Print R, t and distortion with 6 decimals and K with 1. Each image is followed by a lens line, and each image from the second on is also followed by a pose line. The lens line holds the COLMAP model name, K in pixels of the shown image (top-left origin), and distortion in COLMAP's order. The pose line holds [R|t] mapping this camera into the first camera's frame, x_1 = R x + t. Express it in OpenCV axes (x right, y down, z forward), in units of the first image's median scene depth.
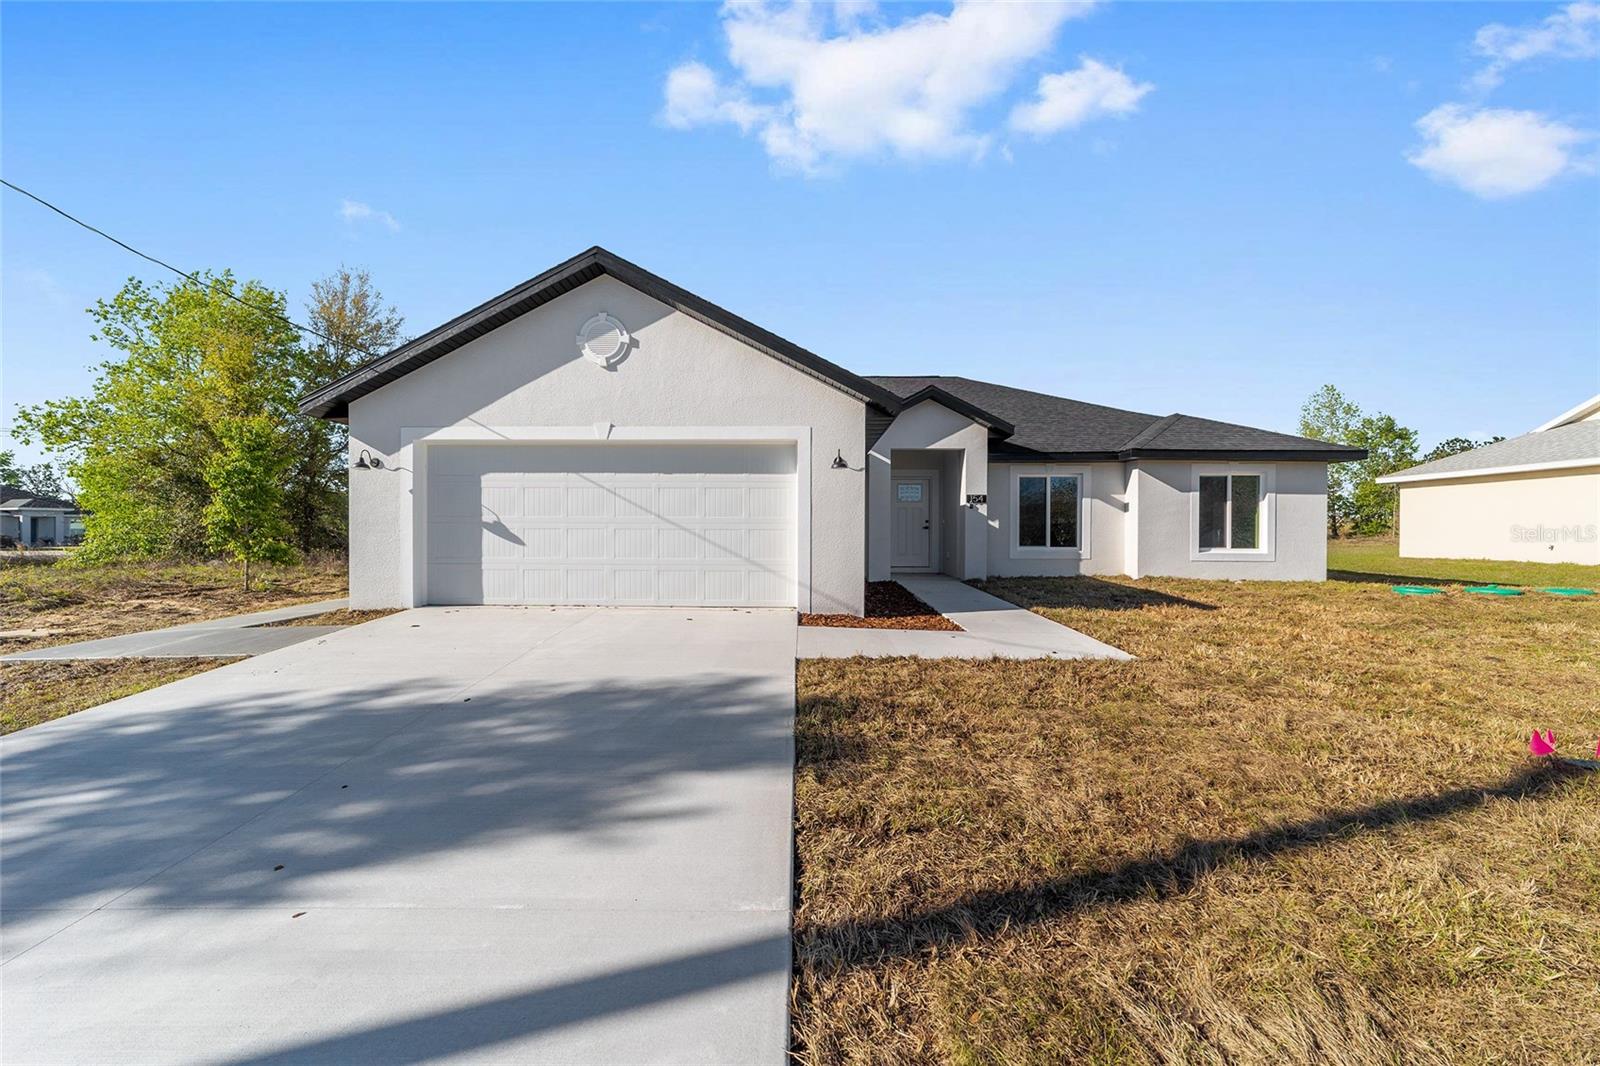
lens RADIAL K [[617.1, 0, 793.2], [0, 617.1, 539.3], [0, 0, 1]] dist [-0.017184, 0.009319]
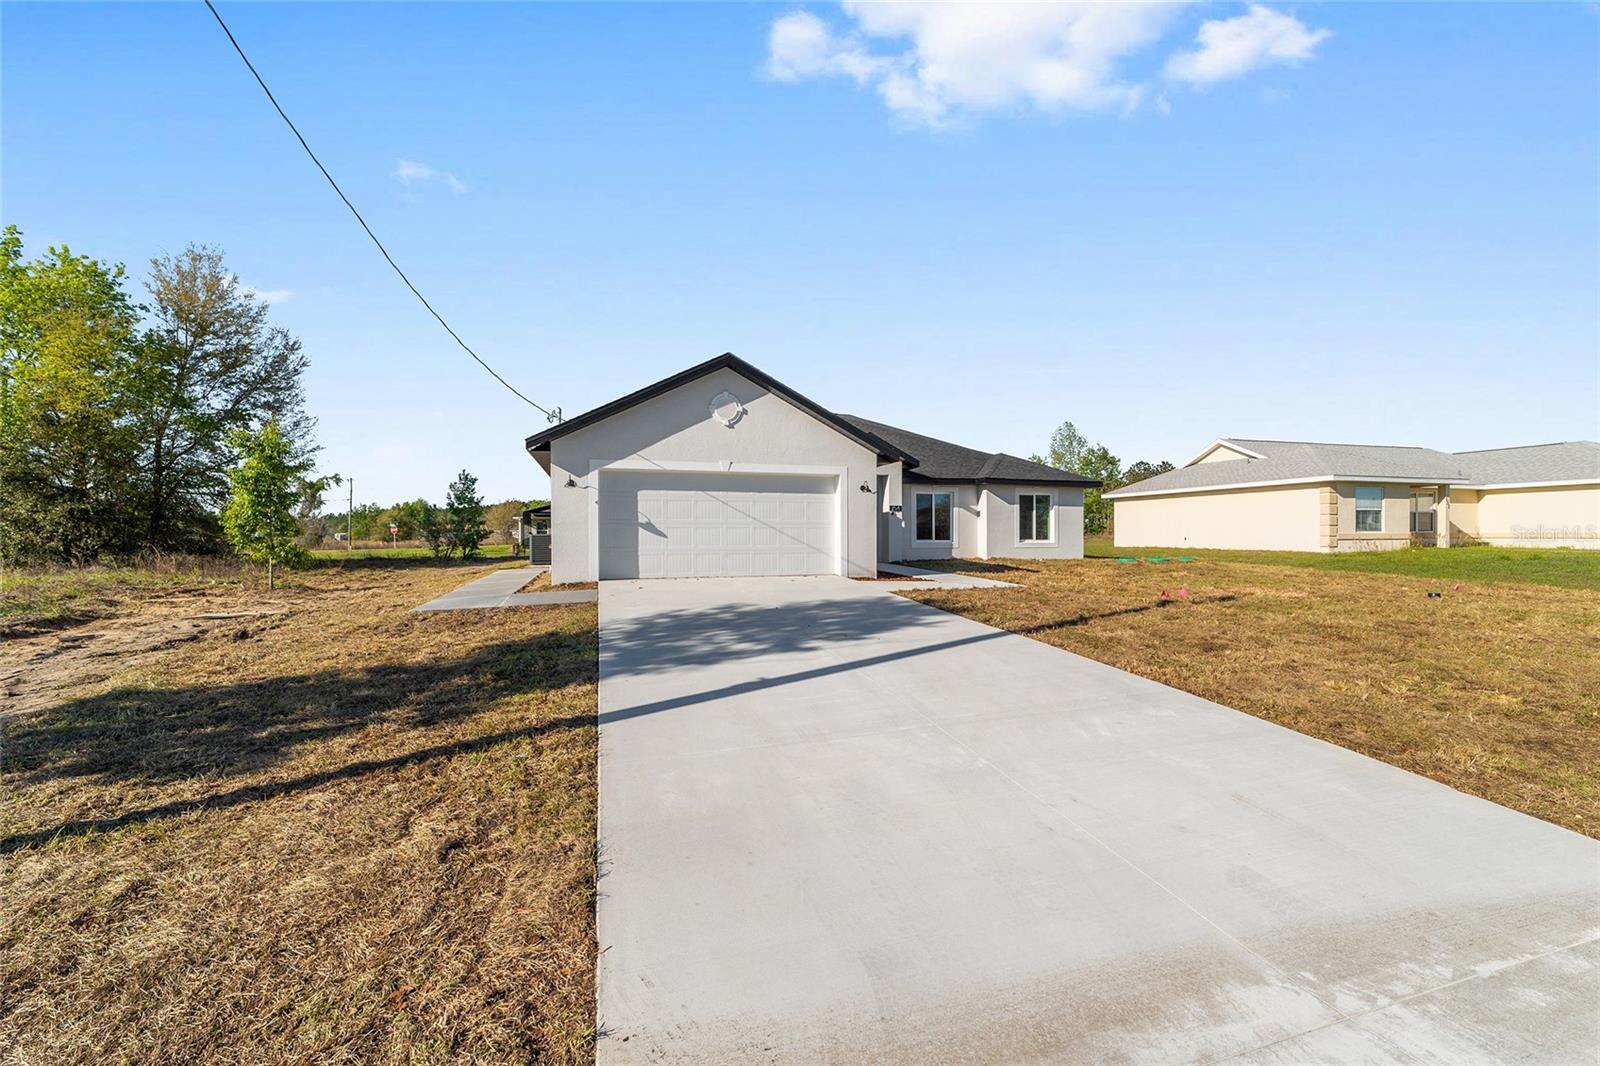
lens RADIAL K [[631.8, 0, 800.0], [0, 631.8, 533.0], [0, 0, 1]] dist [-0.008301, 0.000116]
pose [[0.947211, -0.005039, 0.320571, -0.412324], [0.010342, 0.999836, -0.014842, 0.015567], [-0.320444, 0.017374, 0.947108, -0.381936]]
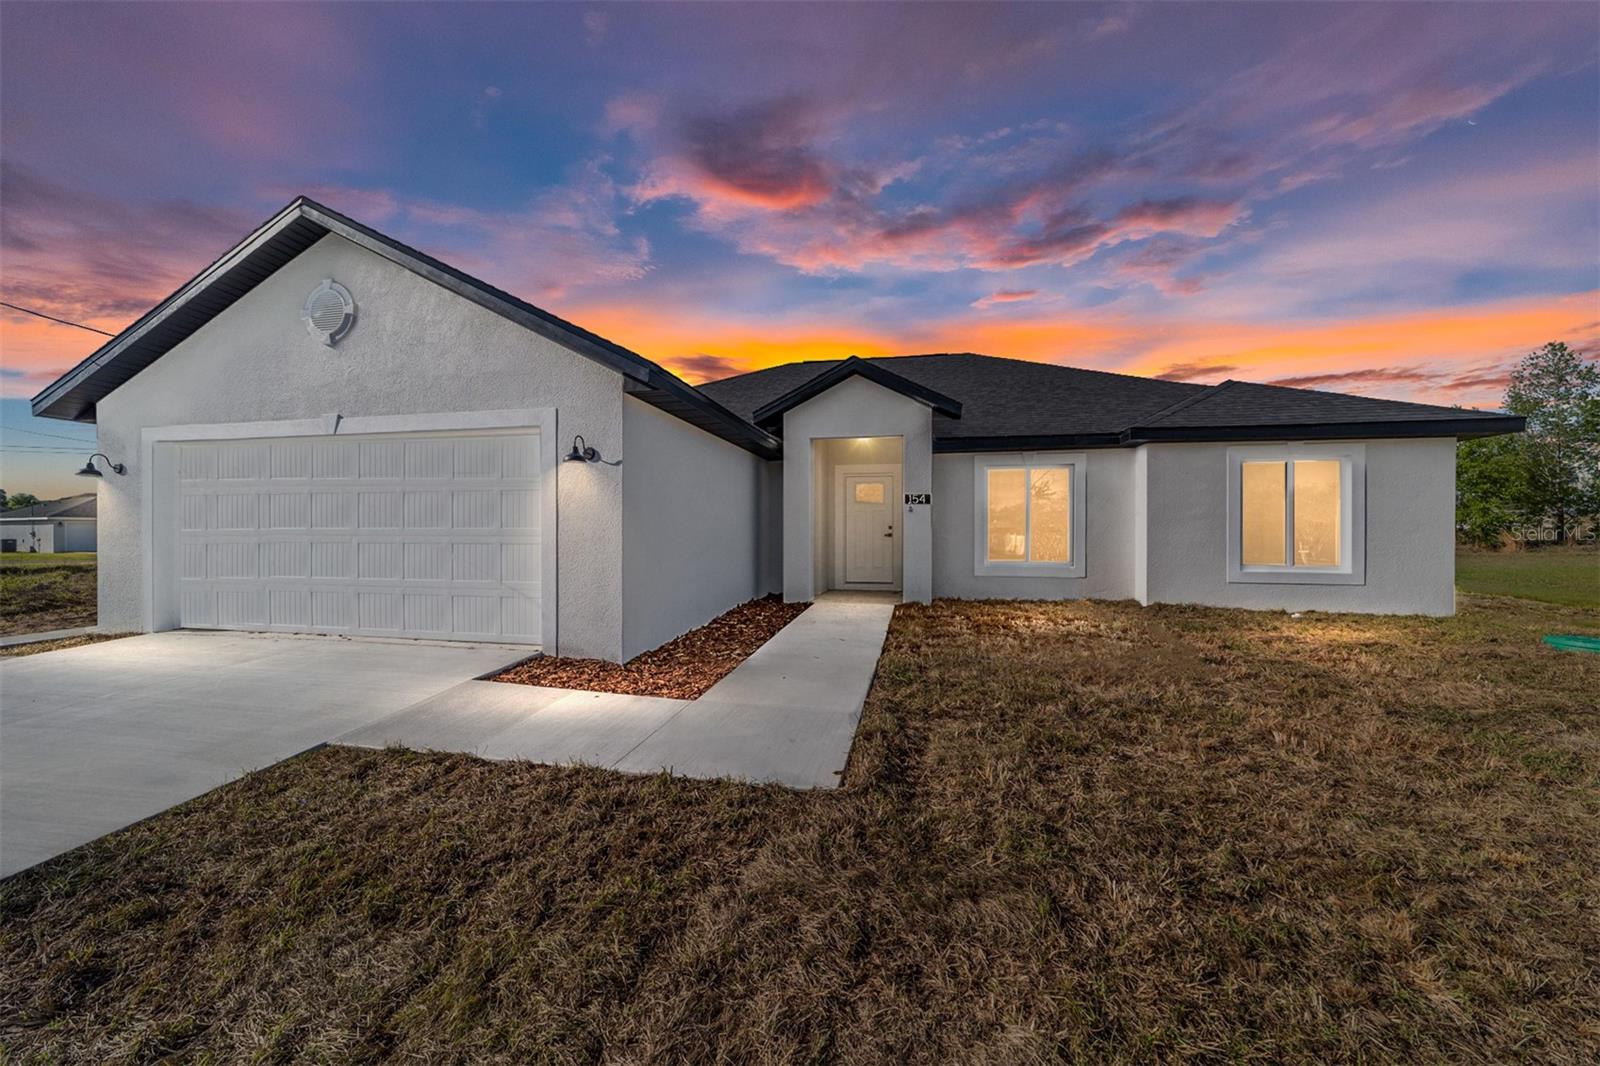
lens RADIAL K [[617.1, 0, 793.2], [0, 617.1, 539.3], [0, 0, 1]] dist [-0.017184, 0.009319]
pose [[0.981329, -0.000436, -0.192335, 0.288136], [-0.000170, 0.999995, -0.003132, -0.012155], [0.192335, 0.003106, 0.981324, 0.200968]]
